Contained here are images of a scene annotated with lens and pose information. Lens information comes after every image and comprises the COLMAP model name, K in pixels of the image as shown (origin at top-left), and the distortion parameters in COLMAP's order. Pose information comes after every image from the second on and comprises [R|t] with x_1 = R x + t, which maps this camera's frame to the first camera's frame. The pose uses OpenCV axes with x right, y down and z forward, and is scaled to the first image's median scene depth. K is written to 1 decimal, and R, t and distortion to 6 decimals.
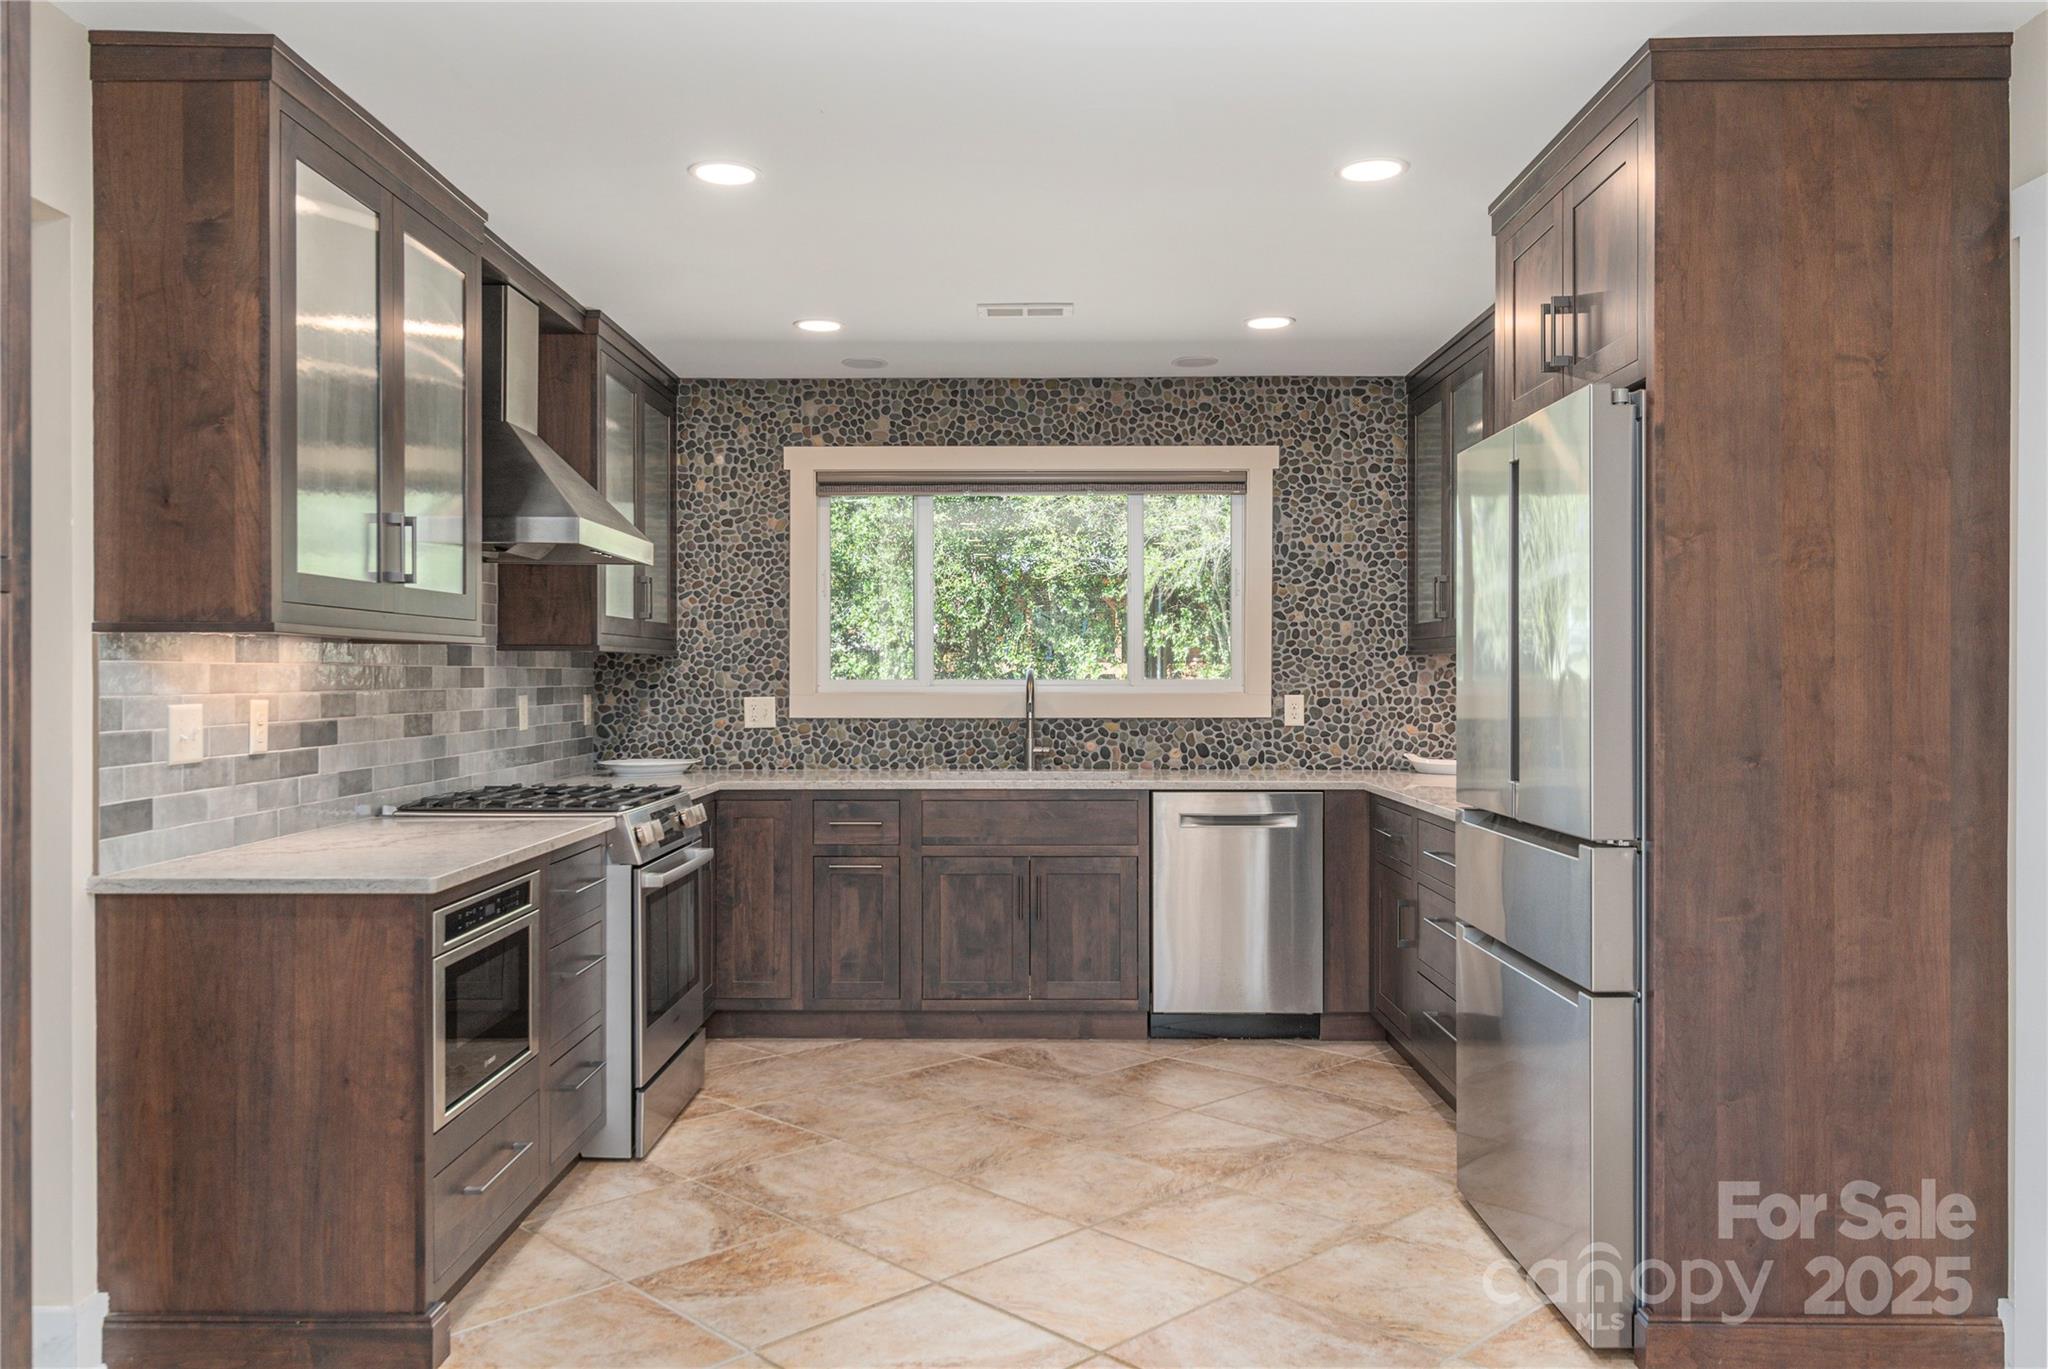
lens RADIAL K [[1536.2, 0, 1025.0], [0, 1536.2, 683.9], [0, 0, 1]] dist [-0.002194, -0.001111]
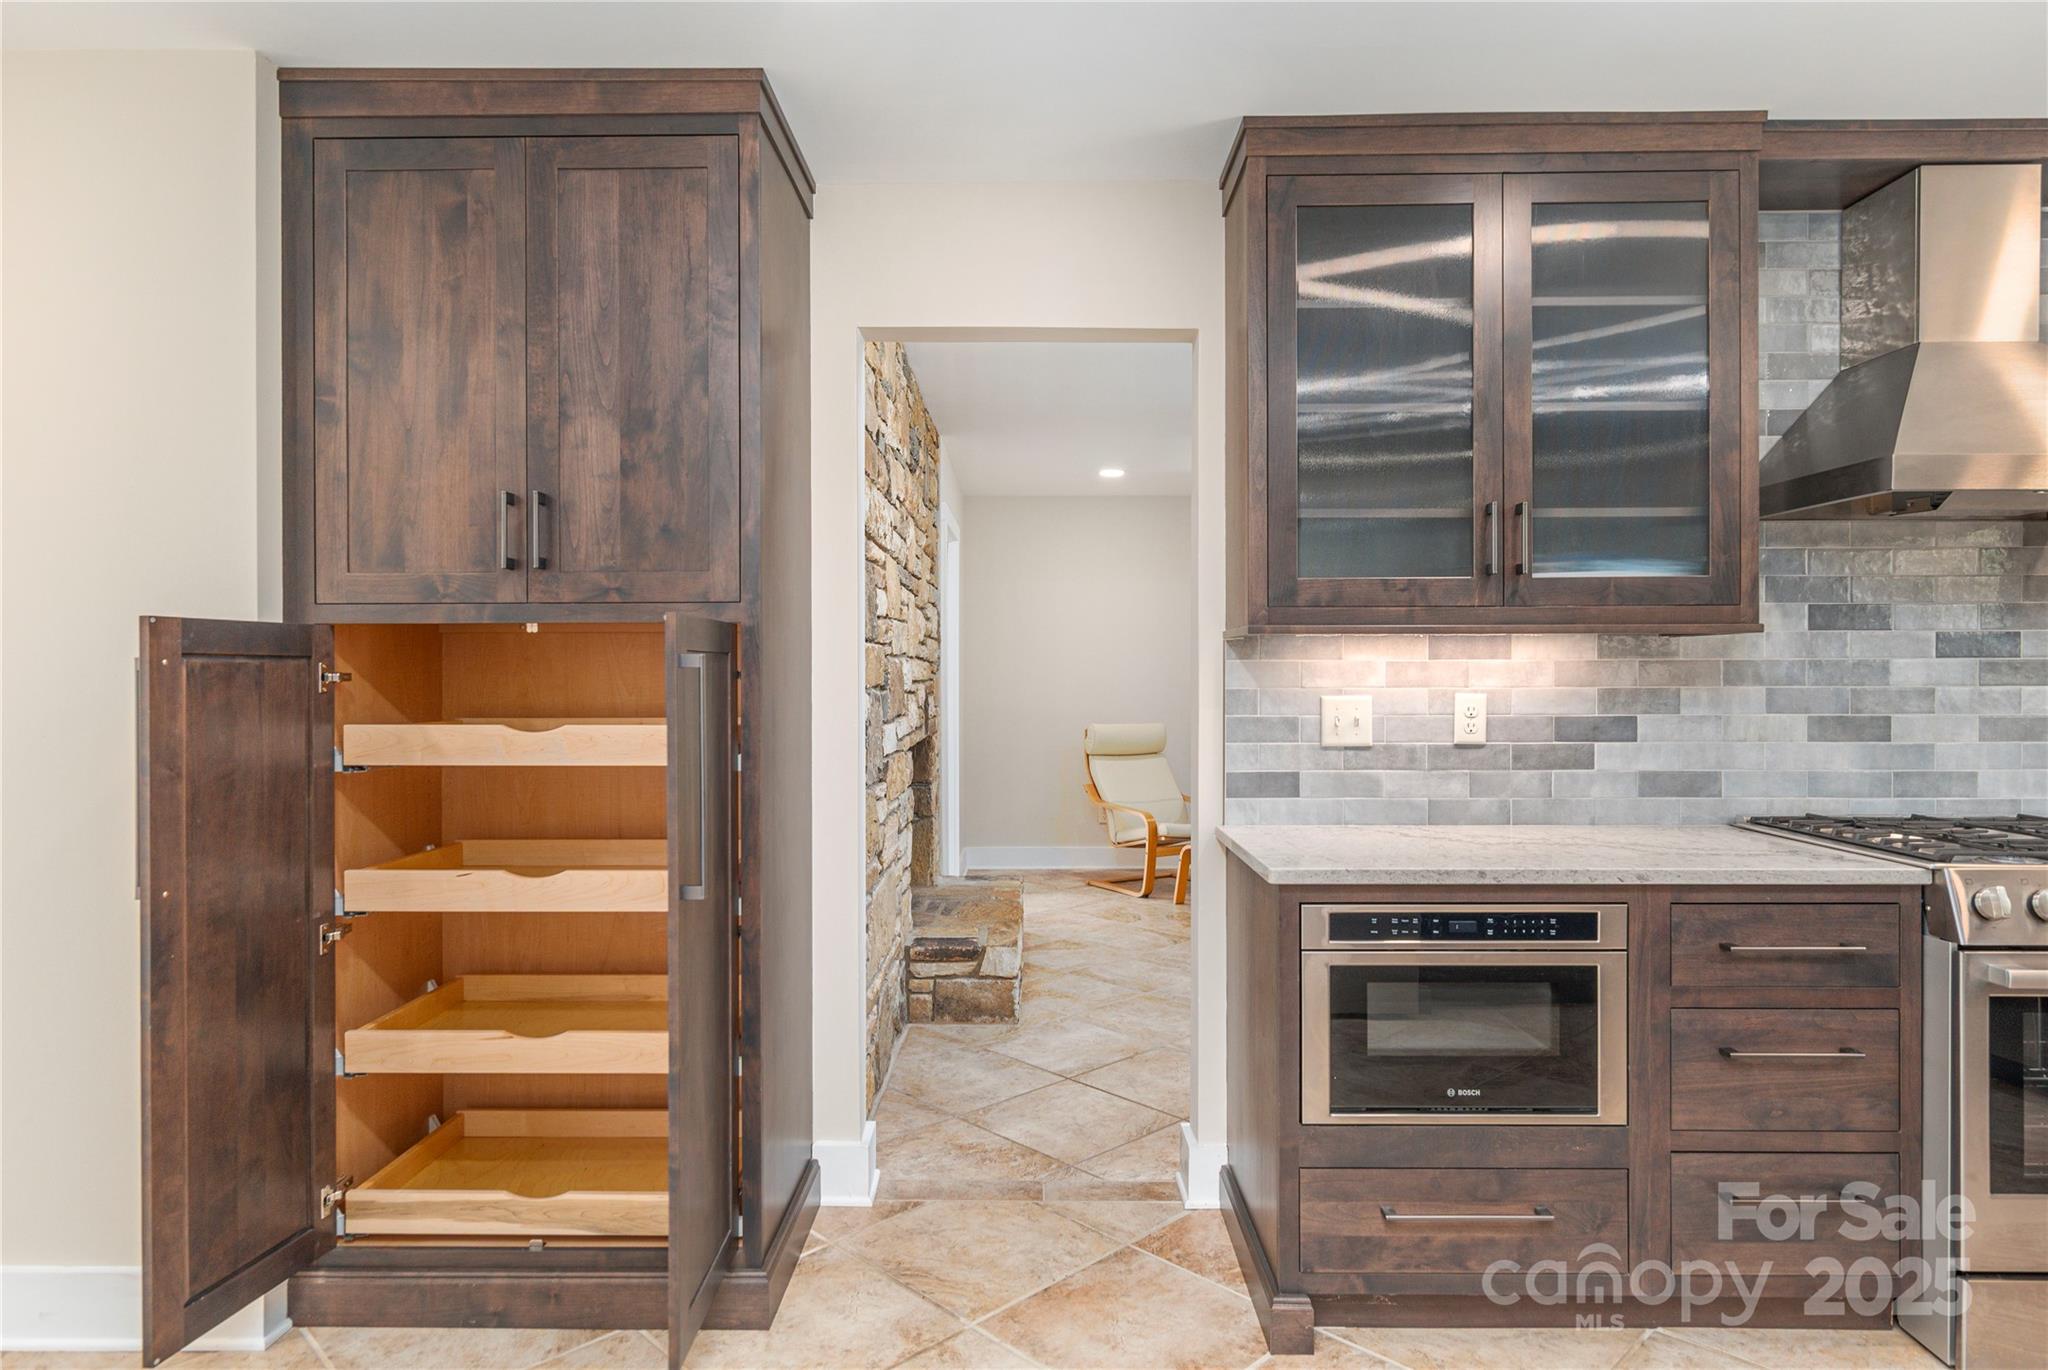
lens RADIAL K [[1184.8, 0, 1015.1], [0, 1184.8, 678.1], [0, 0, 1]] dist [0.006040, -0.003428]
pose [[-0.008121, 0.002474, -0.999964, 0.210098], [-0.002982, 0.999992, 0.002498, -0.000915], [0.999963, 0.003002, -0.008114, 0.433998]]
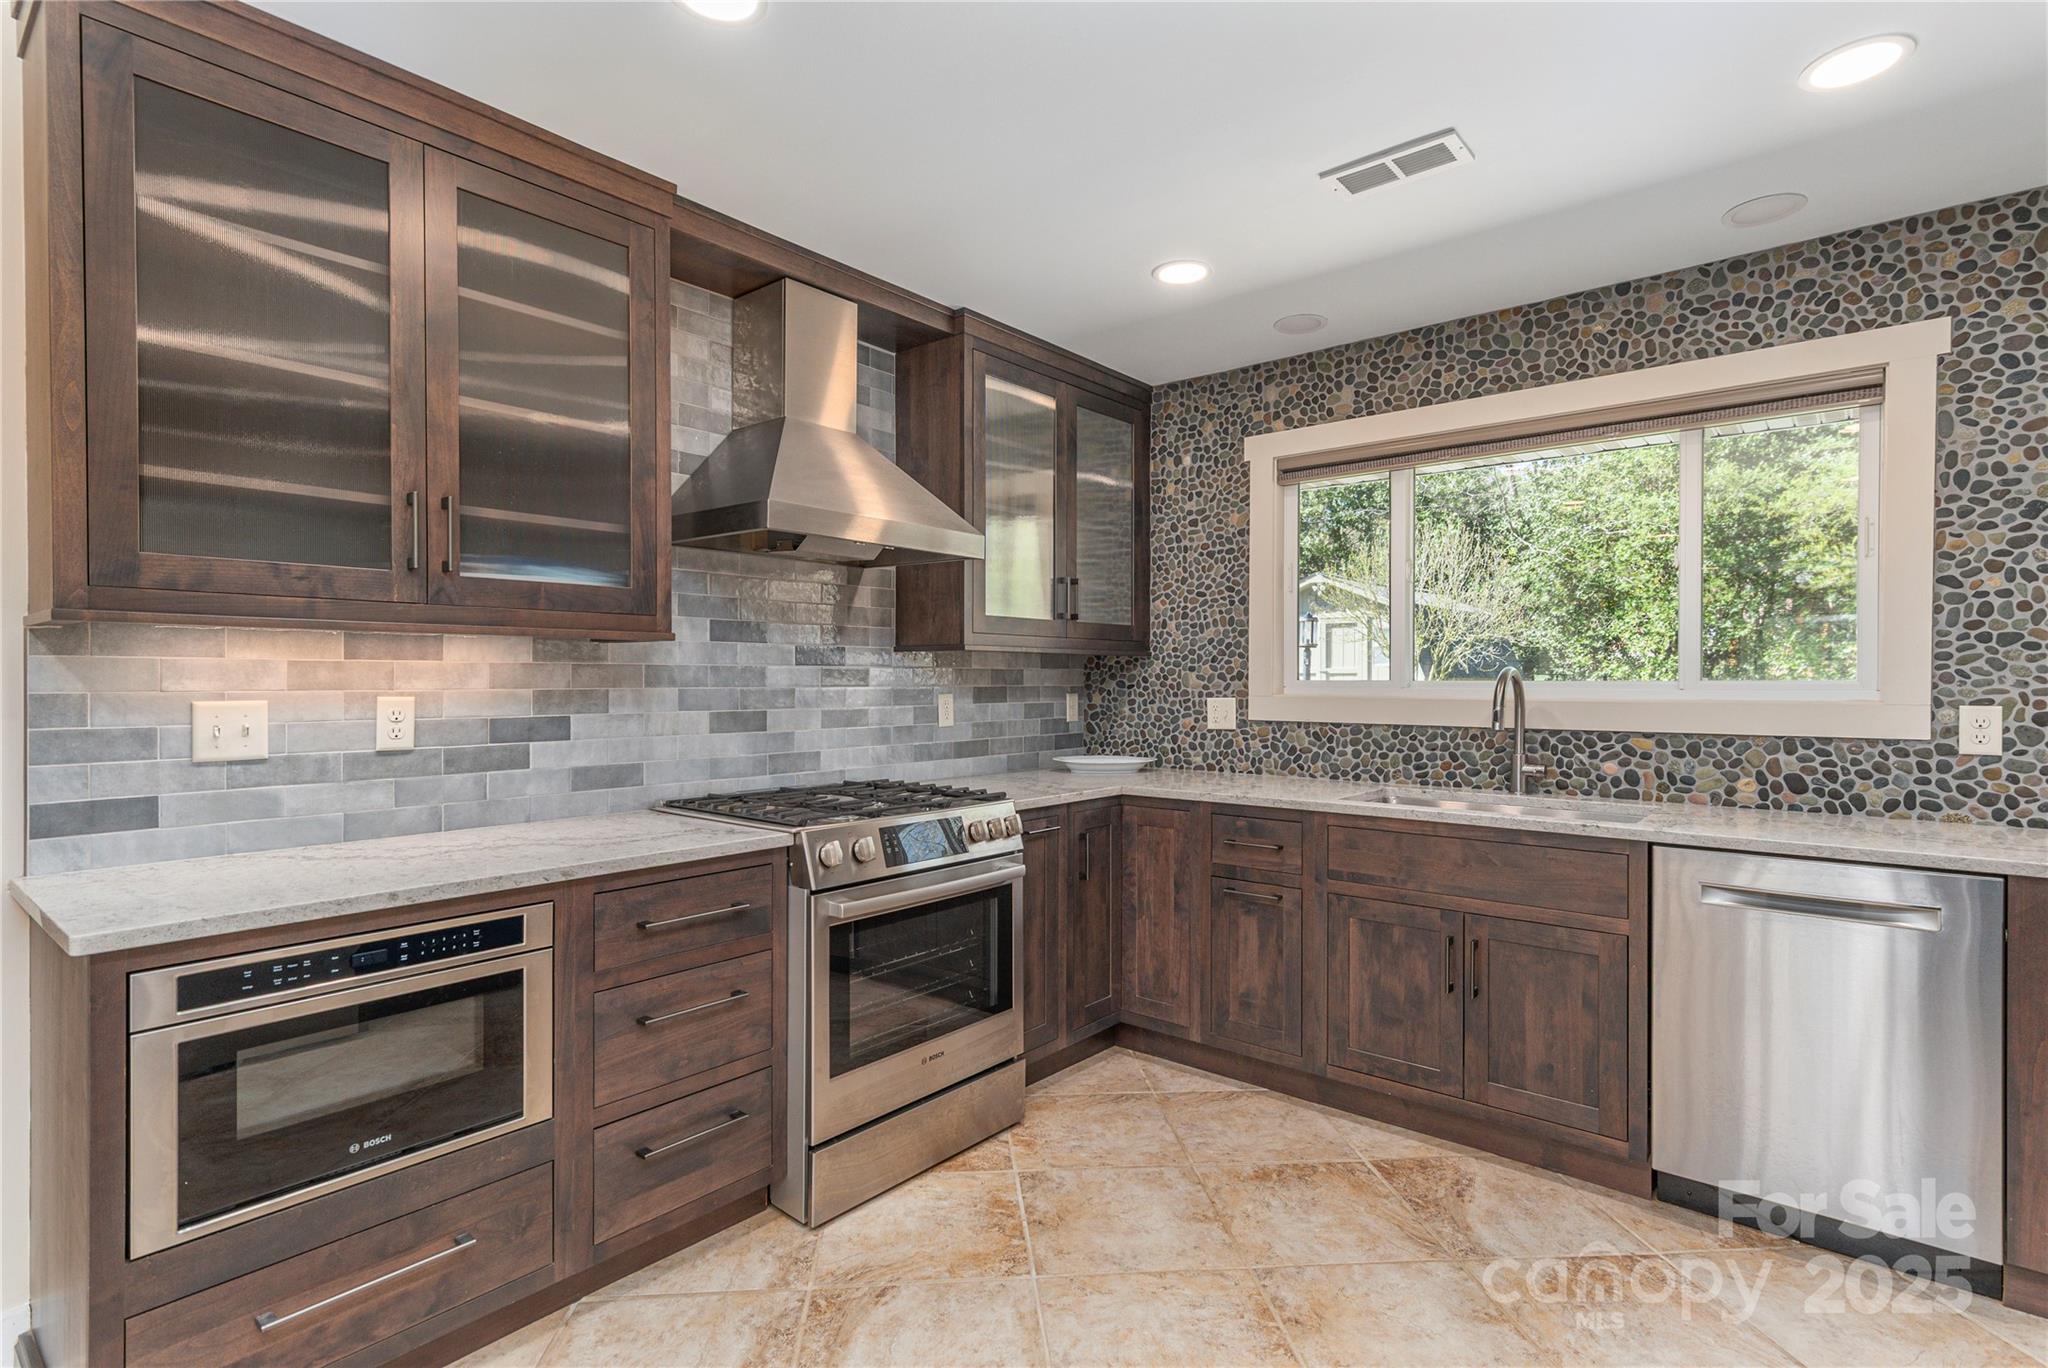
lens RADIAL K [[1001.4, 0, 1021.8], [0, 1001.4, 685.7], [0, 0, 1]] dist [0.009656, -0.000894]
pose [[0.770050, 0.005655, -0.637959, 0.151346], [-0.004991, 0.999984, 0.002840, -0.000417], [0.637964, 0.000997, 0.770065, 0.475252]]
